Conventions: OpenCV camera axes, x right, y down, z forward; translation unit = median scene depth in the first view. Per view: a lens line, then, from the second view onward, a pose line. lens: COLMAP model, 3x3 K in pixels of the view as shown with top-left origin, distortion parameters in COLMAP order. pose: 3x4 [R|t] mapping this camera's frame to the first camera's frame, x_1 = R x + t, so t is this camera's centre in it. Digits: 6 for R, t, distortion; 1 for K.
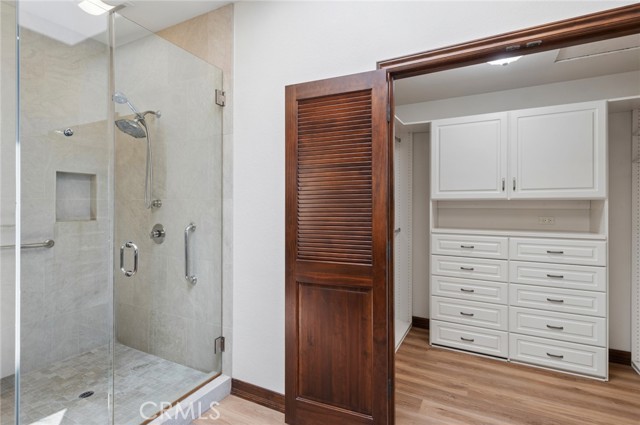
lens RADIAL K [[313.7, 0, 320.0], [0, 313.7, 212.5], [0, 0, 1]] dist [0.018668, -0.000279]
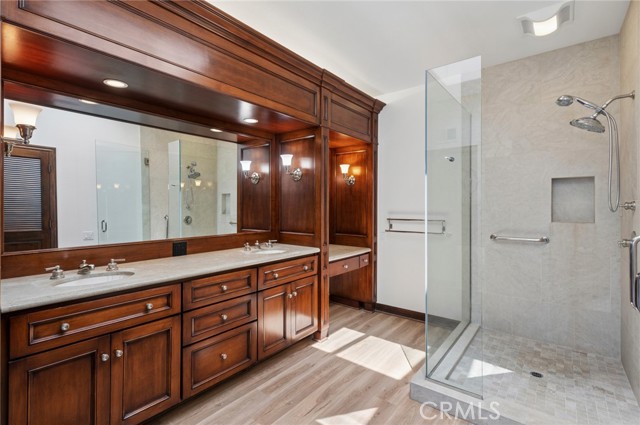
lens RADIAL K [[297.0, 0, 320.8], [0, 297.0, 212.3], [0, 0, 1]] dist [0.001593, -0.000410]
pose [[-0.182771, 0.007555, -0.983127, 0.386147], [-0.014437, 0.999842, 0.010368, -0.005519], [0.983050, 0.016088, -0.182633, 0.372796]]
